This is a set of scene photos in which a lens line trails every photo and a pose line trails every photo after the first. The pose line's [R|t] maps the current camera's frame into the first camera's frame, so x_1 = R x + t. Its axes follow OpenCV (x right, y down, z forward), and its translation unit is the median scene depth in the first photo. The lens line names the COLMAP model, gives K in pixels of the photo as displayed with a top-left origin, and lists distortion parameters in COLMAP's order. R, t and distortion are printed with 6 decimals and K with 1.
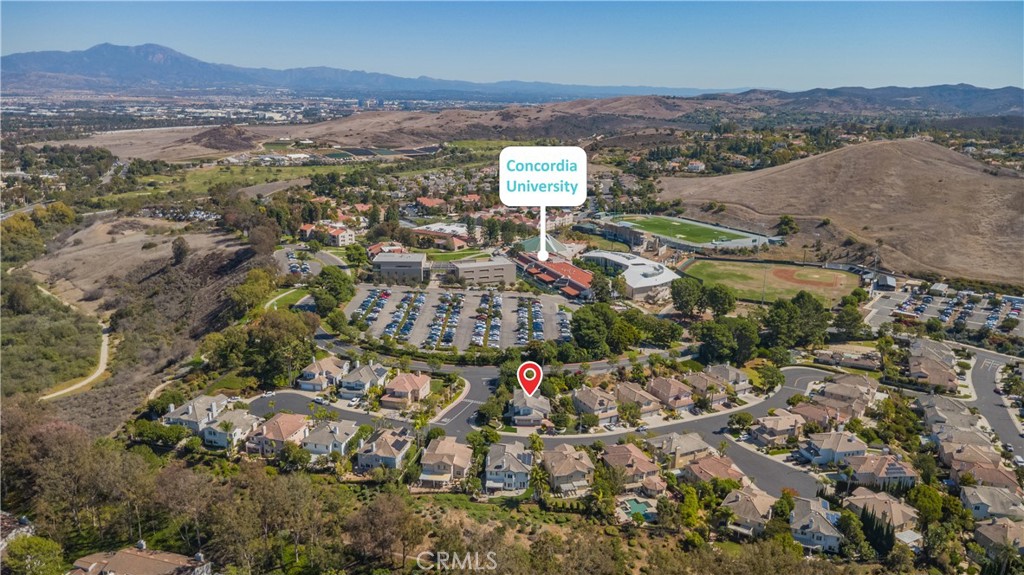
lens RADIAL K [[731.9, 0, 507.9], [0, 731.9, 290.7], [0, 0, 1]] dist [0.030926, -0.040289]
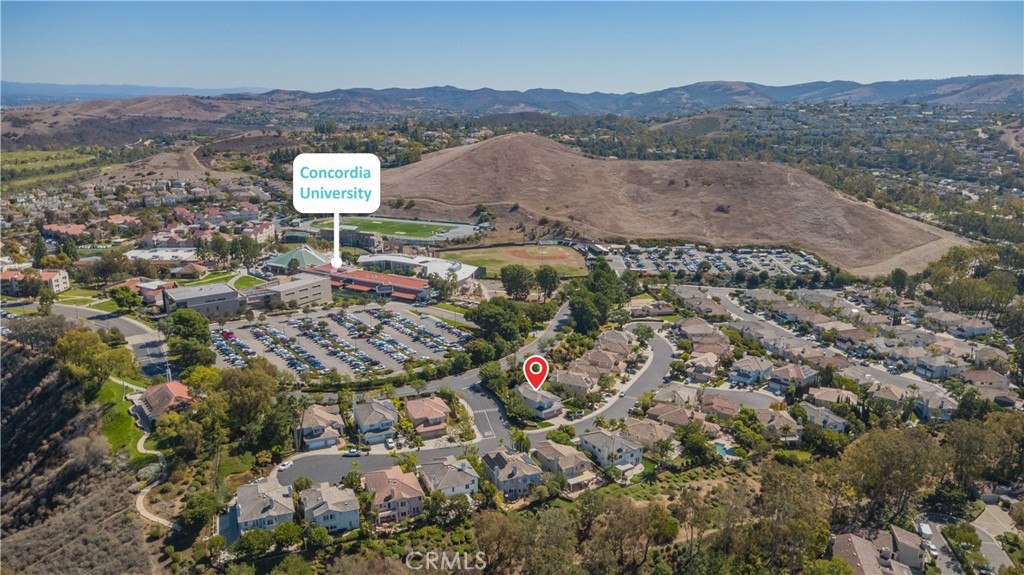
lens RADIAL K [[731.9, 0, 514.2], [0, 731.9, 289.5], [0, 0, 1]] dist [0.030926, -0.040289]
pose [[0.791404, -0.158852, 0.590294, -0.279593], [0.159911, 0.985818, 0.050898, -0.025218], [-0.590007, 0.054114, 0.805582, 0.089768]]
